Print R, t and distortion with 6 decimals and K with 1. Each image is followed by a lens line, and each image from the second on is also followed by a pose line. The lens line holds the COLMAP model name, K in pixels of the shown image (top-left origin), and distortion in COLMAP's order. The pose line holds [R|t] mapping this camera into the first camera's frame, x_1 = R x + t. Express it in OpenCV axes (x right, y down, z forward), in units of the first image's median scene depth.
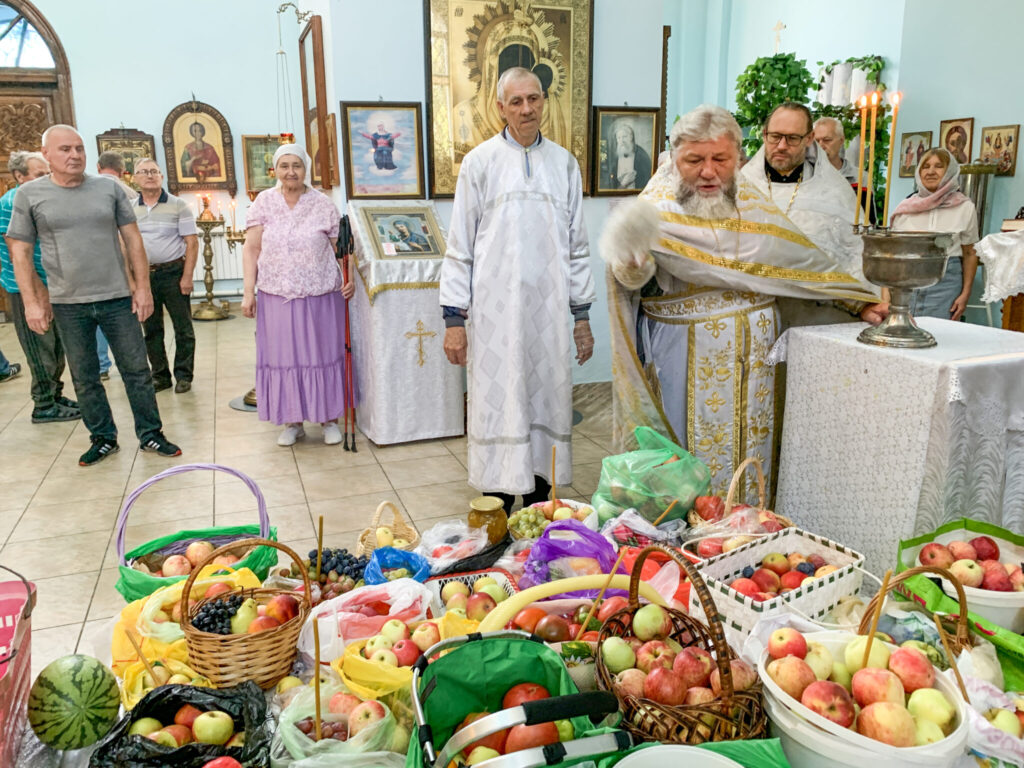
lens RADIAL K [[830.3, 0, 496.2], [0, 830.3, 389.2], [0, 0, 1]] dist [0.080706, -0.202243]
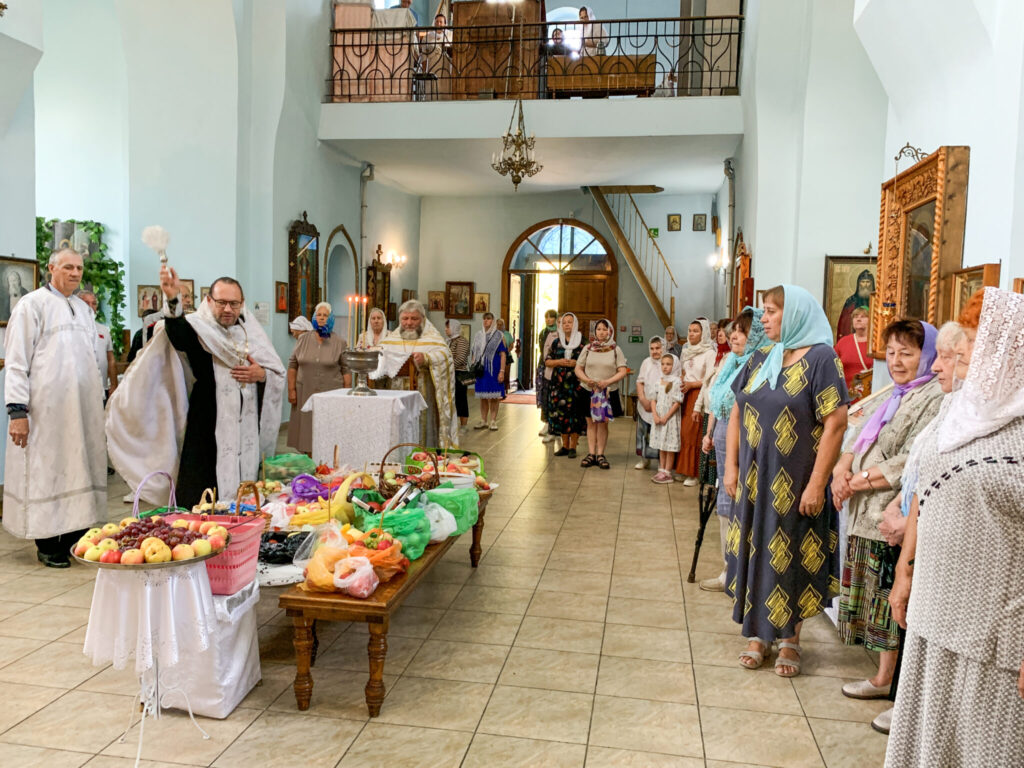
lens RADIAL K [[830.3, 0, 496.2], [0, 830.3, 389.2], [0, 0, 1]] dist [0.080706, -0.202243]
pose [[0.527361, -0.023798, 0.849308, -0.547501], [0.150958, 0.986328, -0.066097, 0.059675], [-0.836124, 0.163067, 0.523743, -0.266332]]
